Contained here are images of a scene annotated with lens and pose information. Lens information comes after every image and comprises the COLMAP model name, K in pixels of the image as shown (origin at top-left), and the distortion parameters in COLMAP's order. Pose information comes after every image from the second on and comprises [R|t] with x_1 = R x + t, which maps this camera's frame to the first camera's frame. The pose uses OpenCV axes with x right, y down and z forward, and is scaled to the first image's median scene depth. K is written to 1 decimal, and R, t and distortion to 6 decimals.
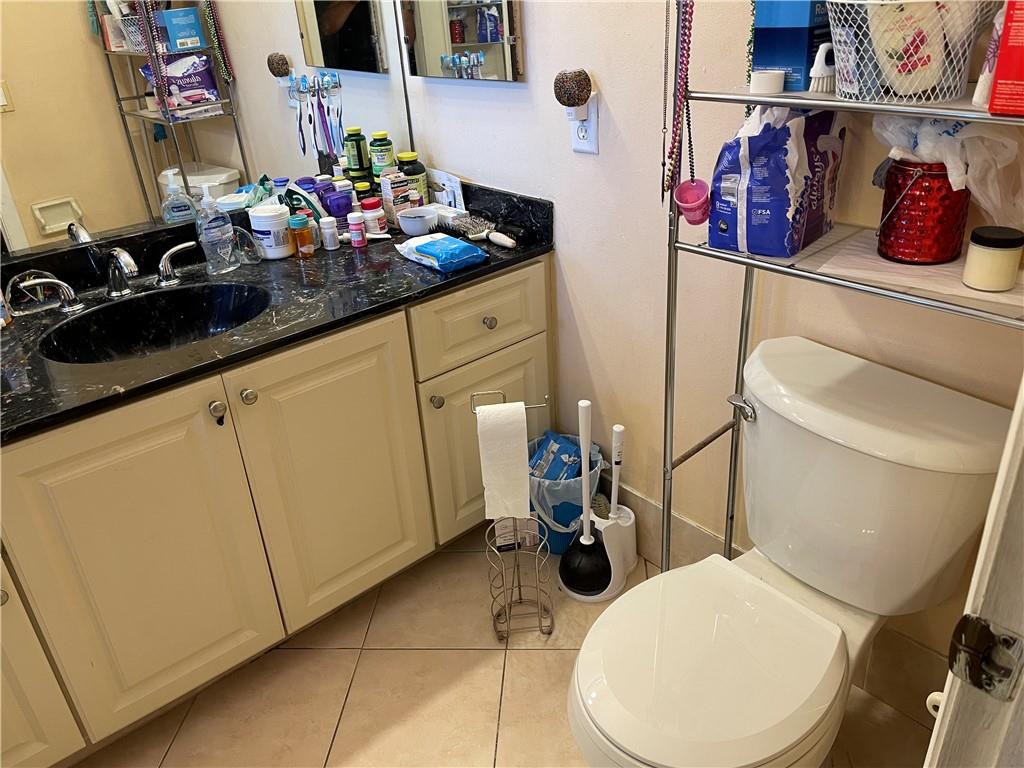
lens RADIAL K [[786.6, 0, 512.0], [0, 786.6, 384.0], [0, 0, 1]] dist [0.076995, -0.103501]
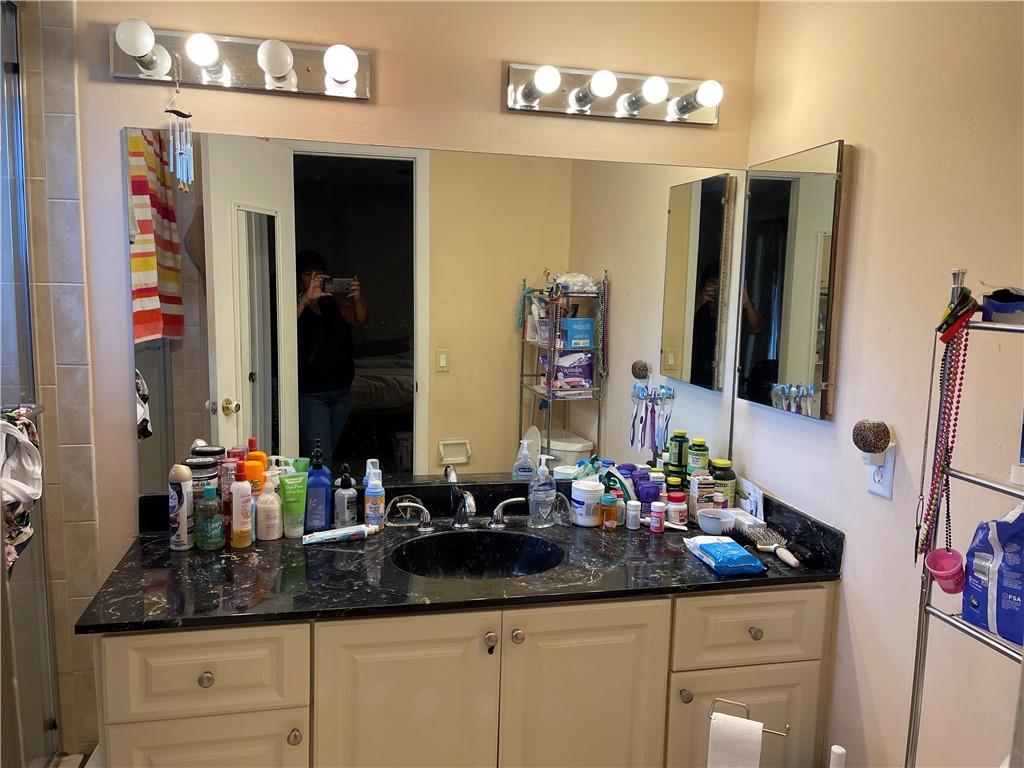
lens RADIAL K [[786.6, 0, 512.0], [0, 786.6, 384.0], [0, 0, 1]] dist [0.076995, -0.103501]
pose [[0.876356, 0.141837, -0.460307, 0.122611], [-0.286345, 0.921864, -0.261100, -0.016534], [0.387307, 0.360623, 0.848495, -0.114456]]
